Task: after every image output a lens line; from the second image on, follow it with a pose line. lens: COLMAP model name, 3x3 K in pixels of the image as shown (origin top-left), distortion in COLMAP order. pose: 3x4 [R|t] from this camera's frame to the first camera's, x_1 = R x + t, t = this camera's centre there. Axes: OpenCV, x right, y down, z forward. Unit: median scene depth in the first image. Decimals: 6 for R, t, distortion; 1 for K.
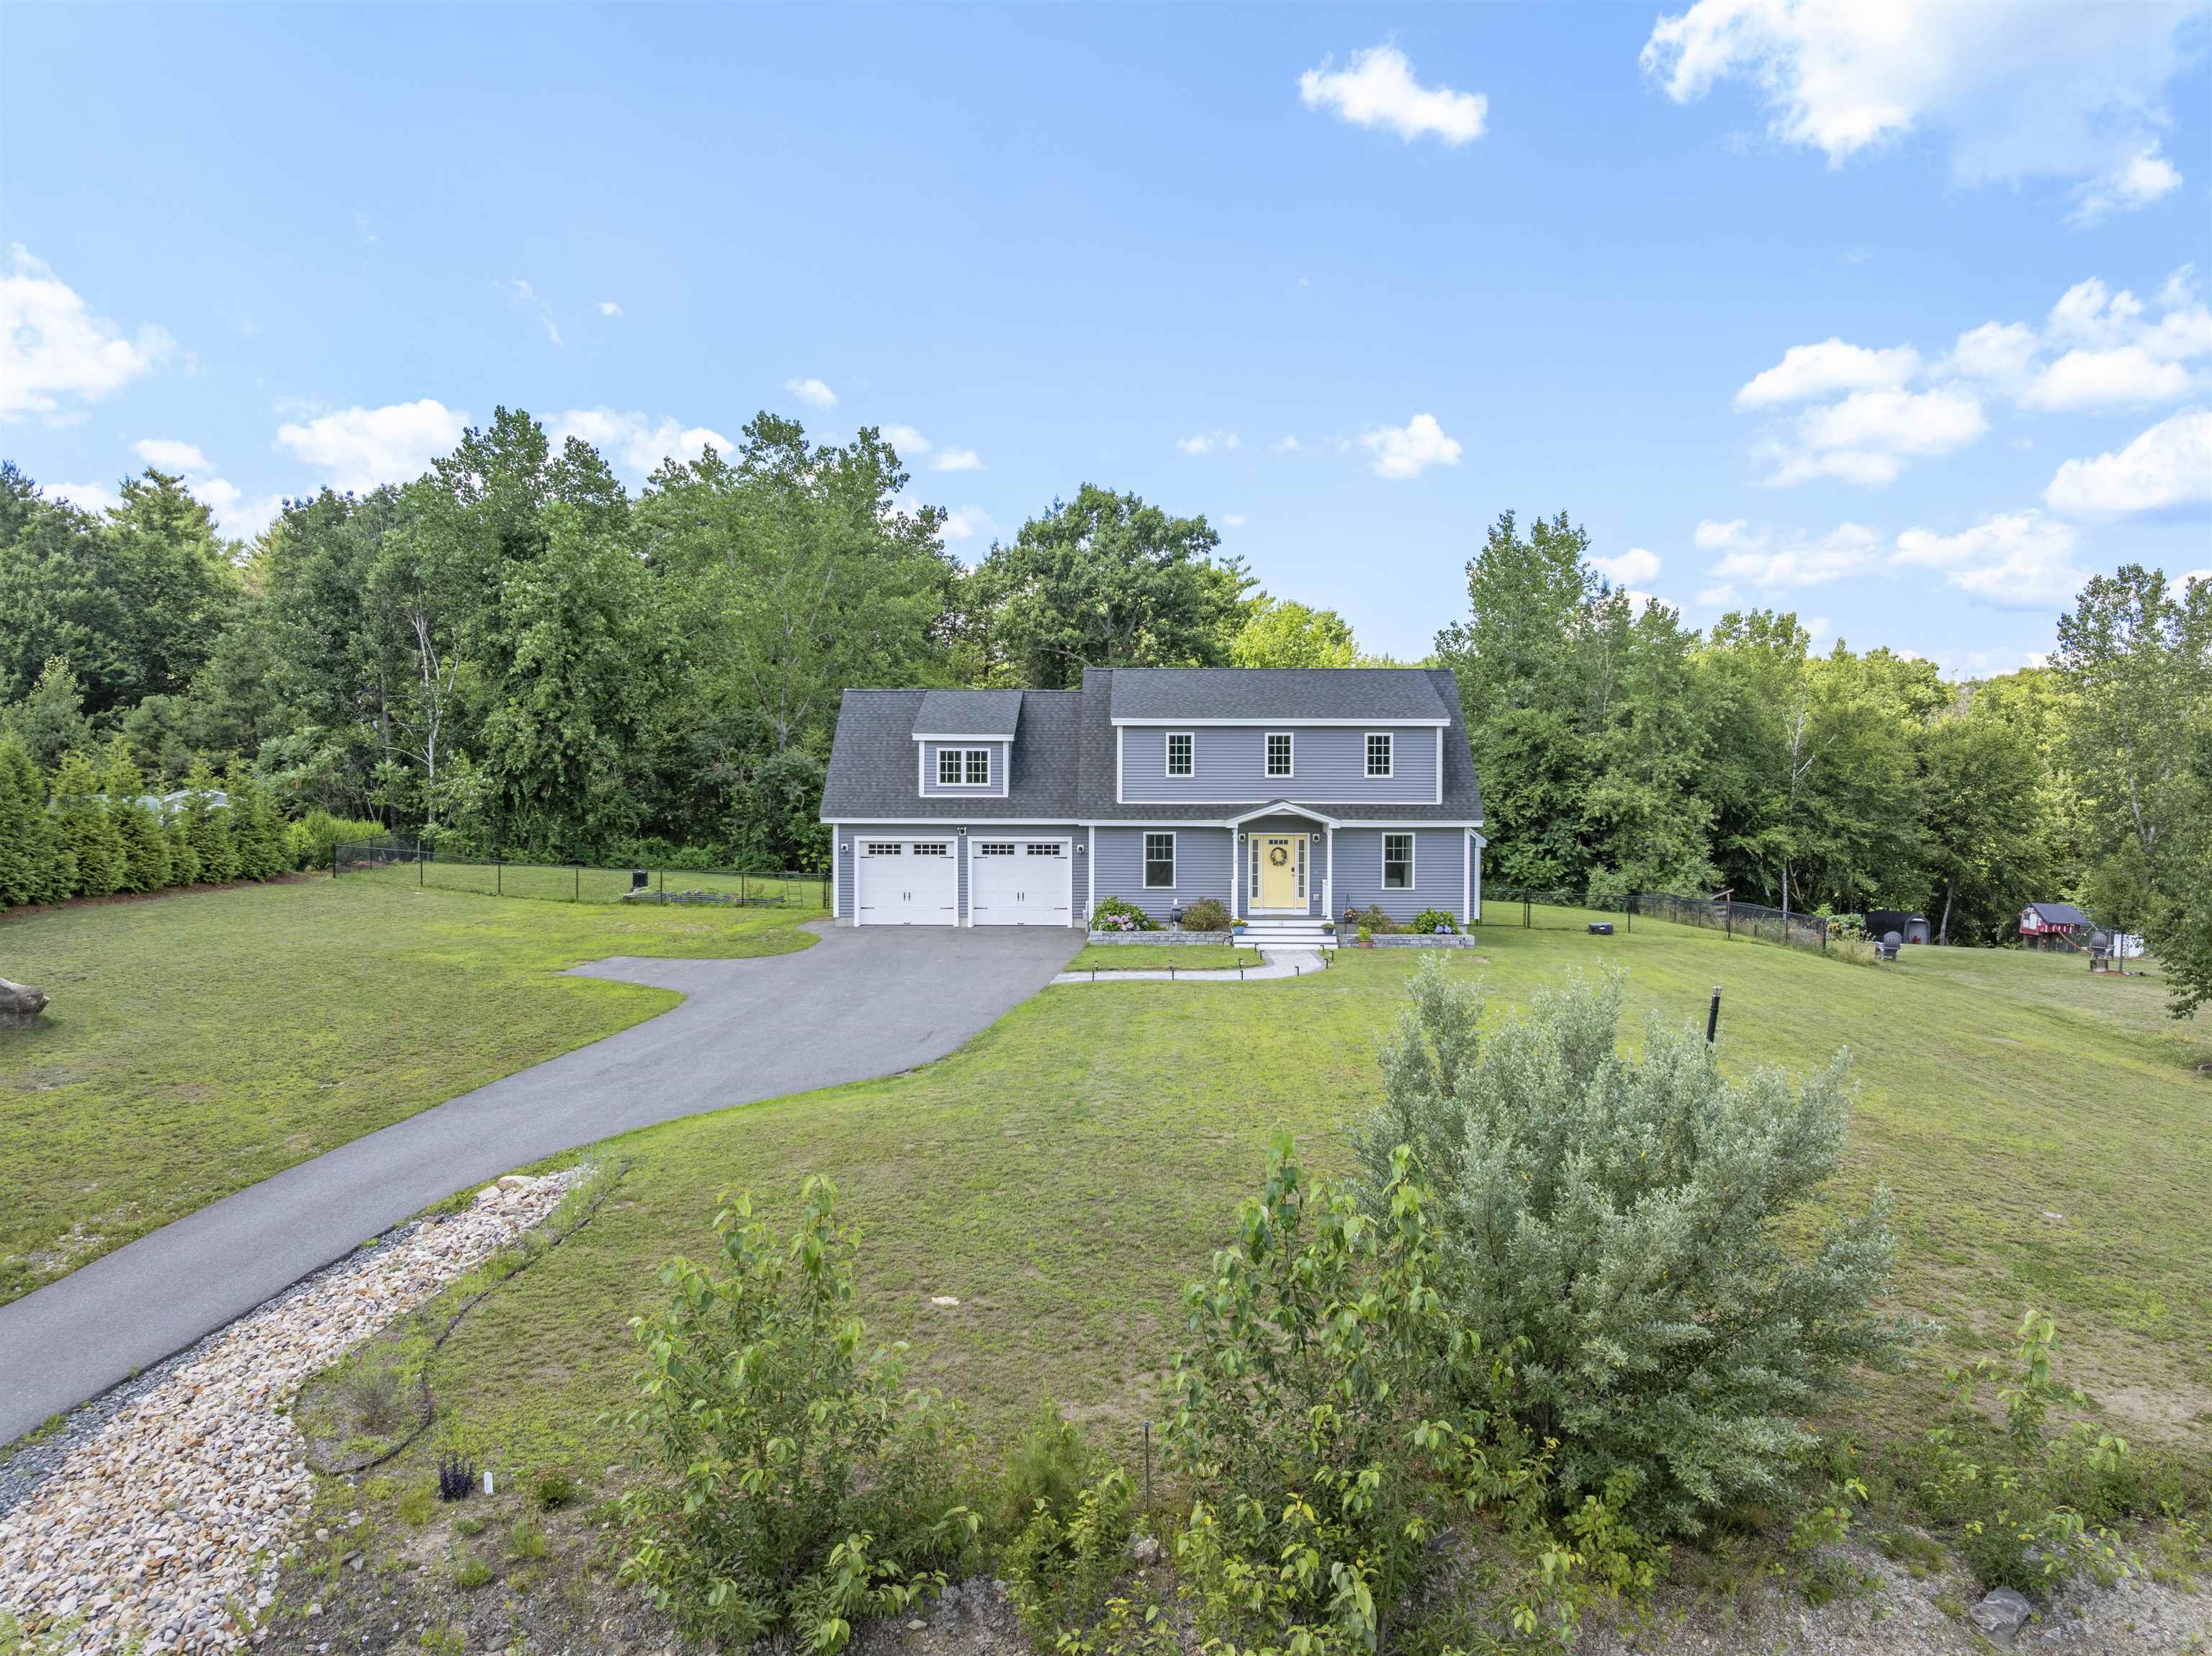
lens RADIAL K [[1564.0, 0, 1106.0], [0, 1564.0, 828.0], [0, 0, 1]] dist [-0.000065, -0.094064]
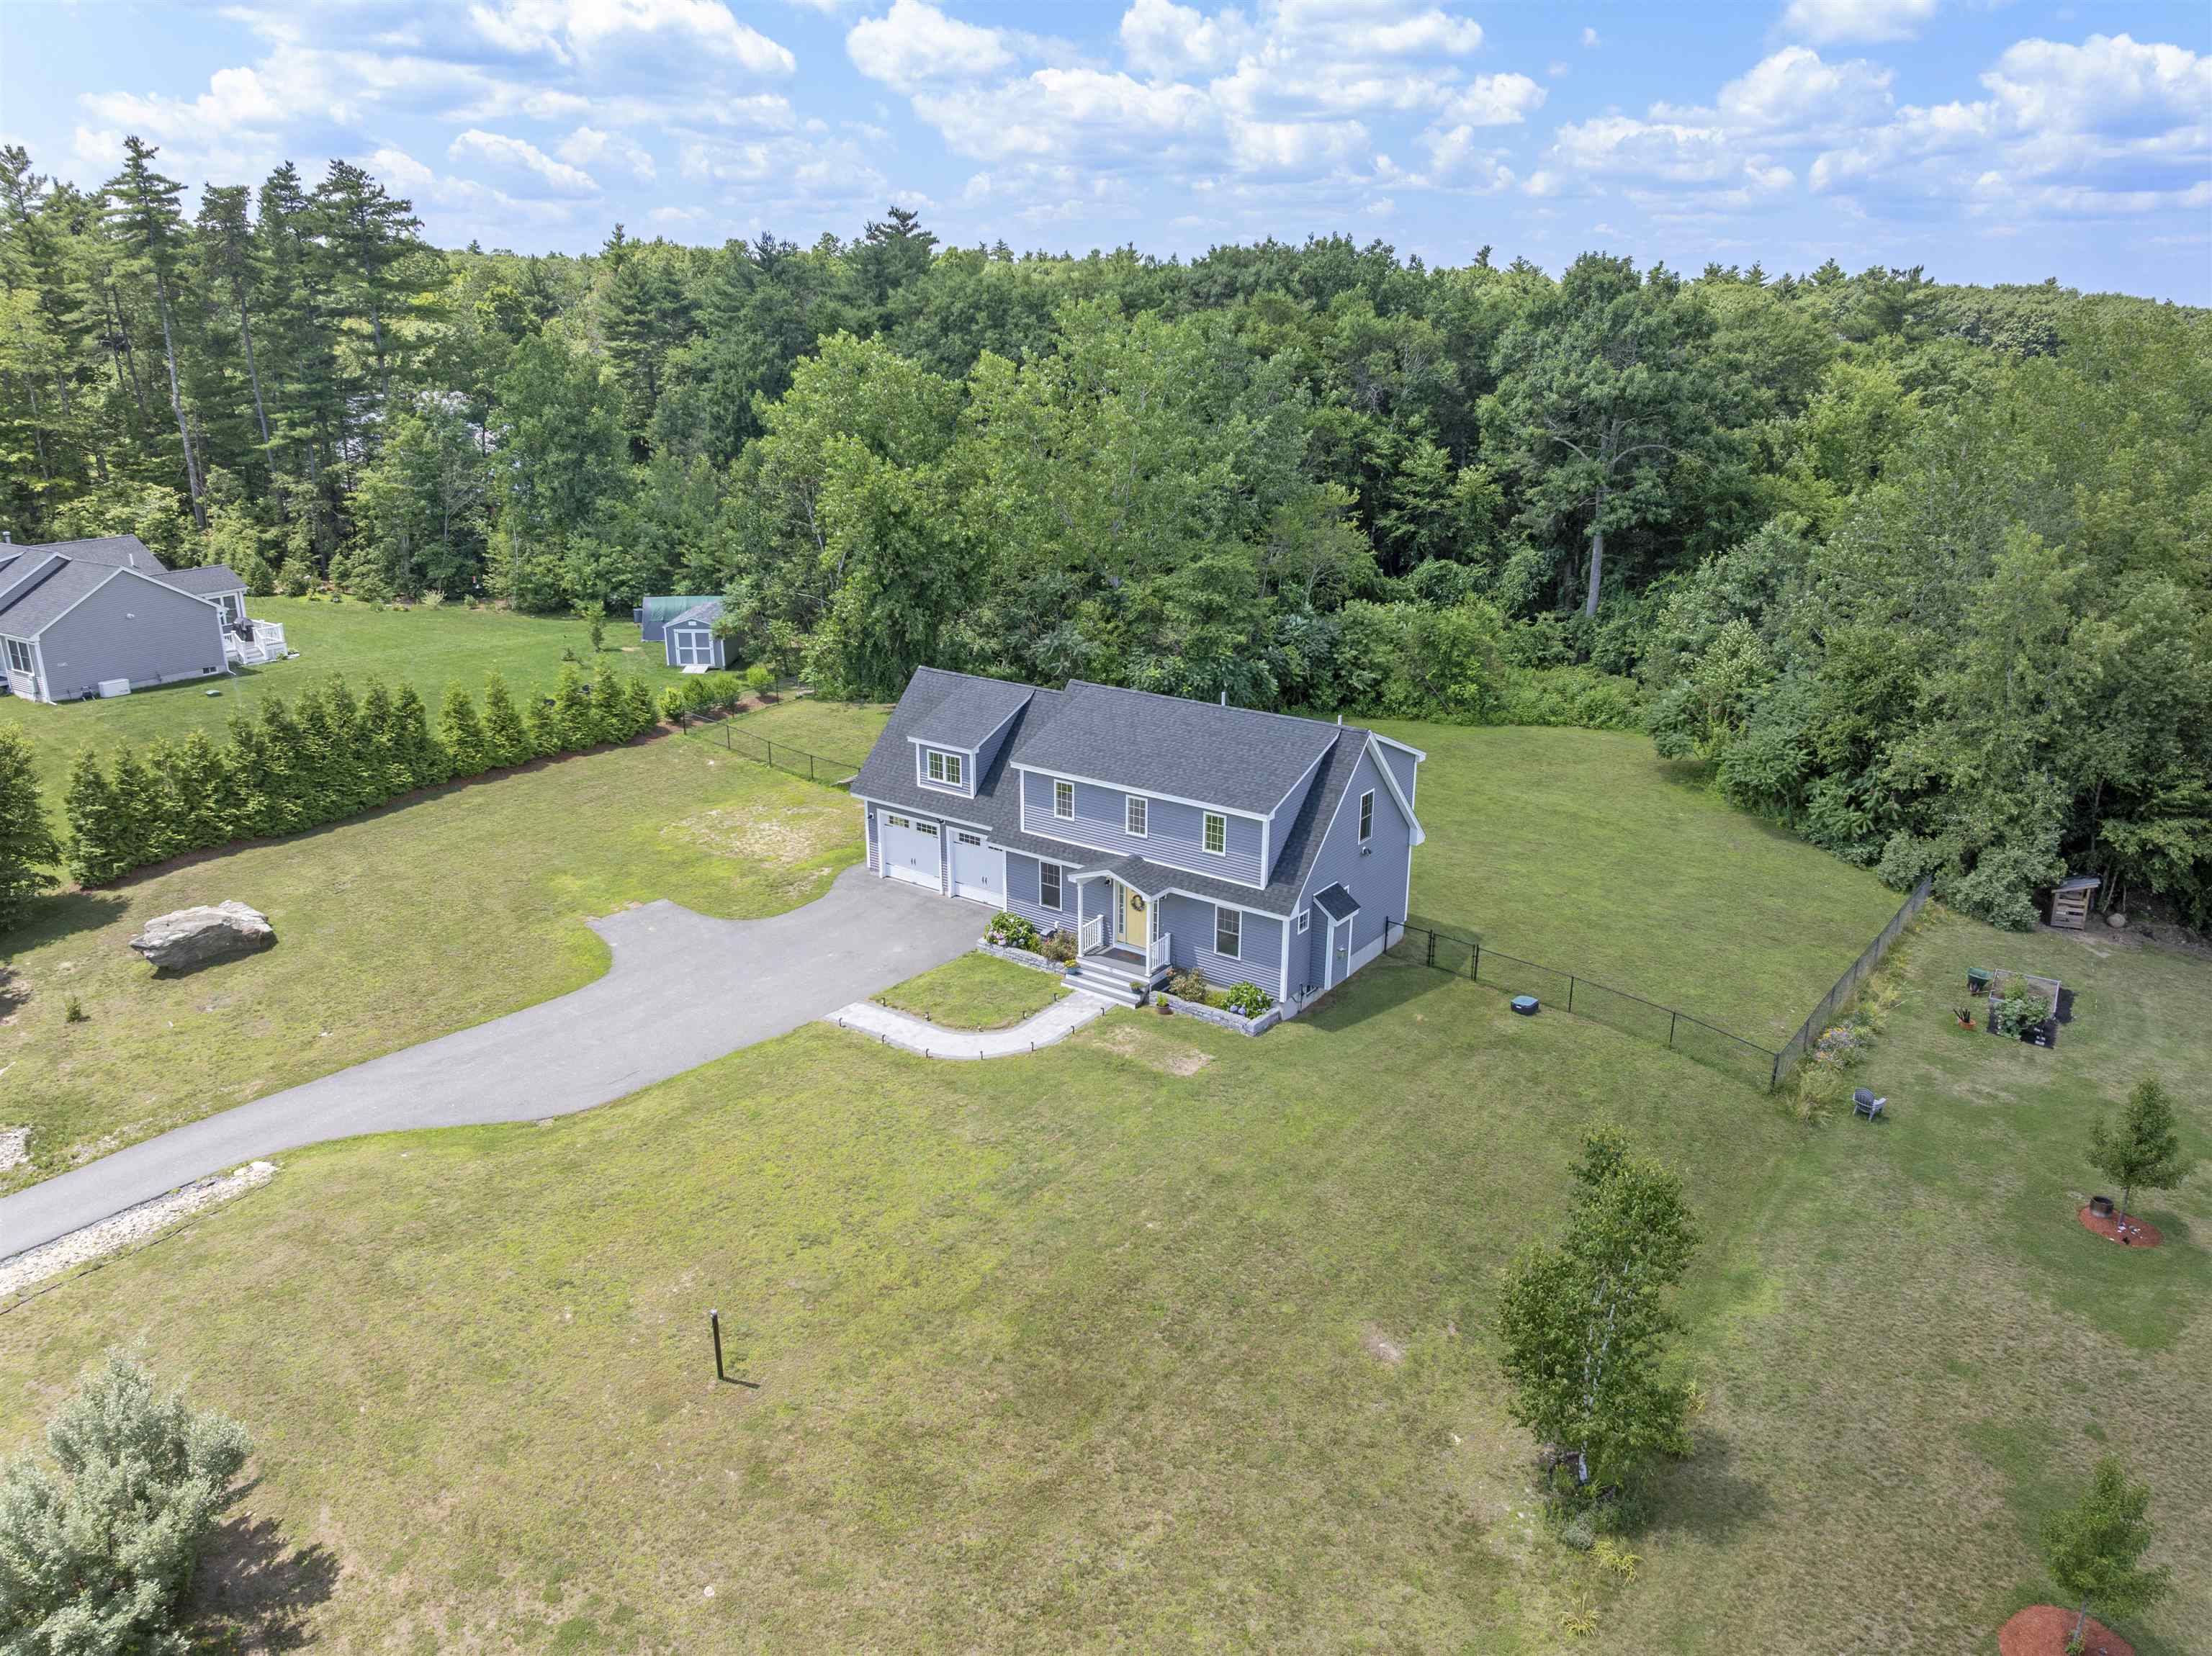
lens RADIAL K [[1575.2, 0, 1106.0], [0, 1575.2, 828.0], [0, 0, 1]] dist [-0.072823, 0.053524]
pose [[0.819363, 0.178106, -0.544906, 0.498429], [-0.016264, 0.957353, 0.288462, -0.255527], [0.573044, -0.227492, 0.787317, 0.095630]]
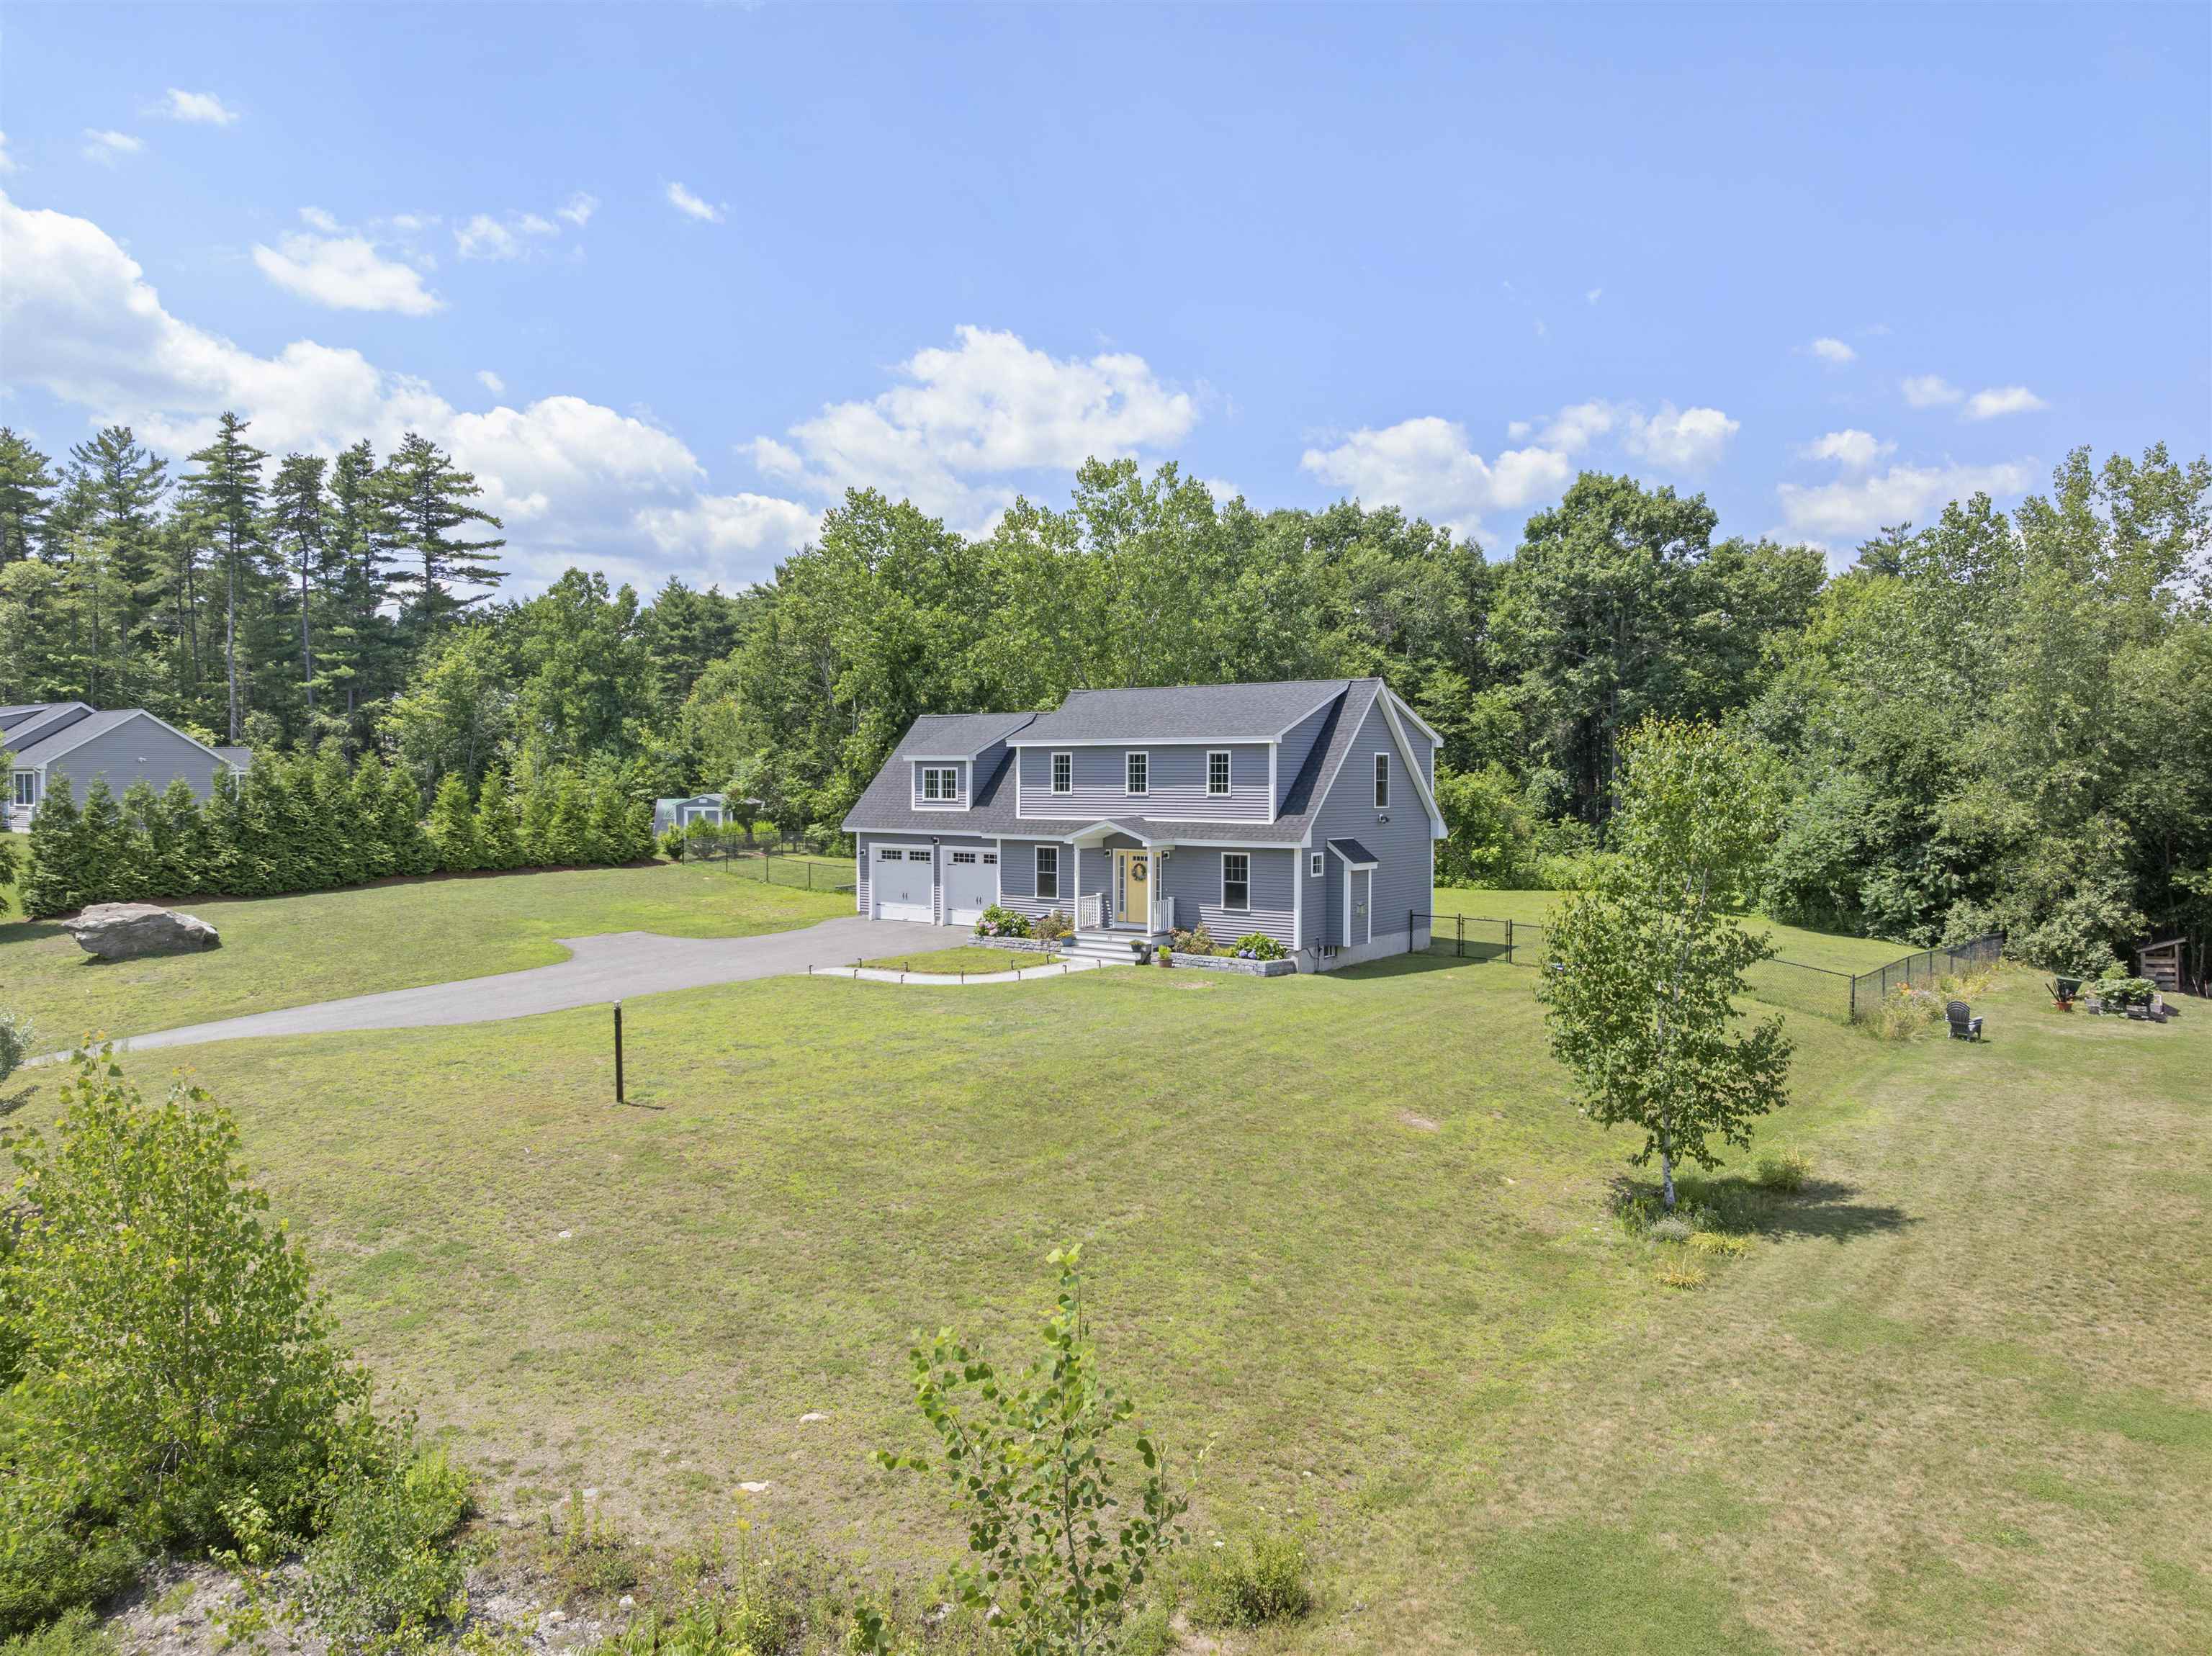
lens RADIAL K [[1575.2, 0, 1106.0], [0, 1575.2, 828.0], [0, 0, 1]] dist [-0.072823, 0.053524]
pose [[0.807388, 0.017429, -0.589763, 0.507864], [-0.016225, 0.999841, 0.007337, -0.013285], [0.589798, 0.003645, 0.807543, 0.116765]]
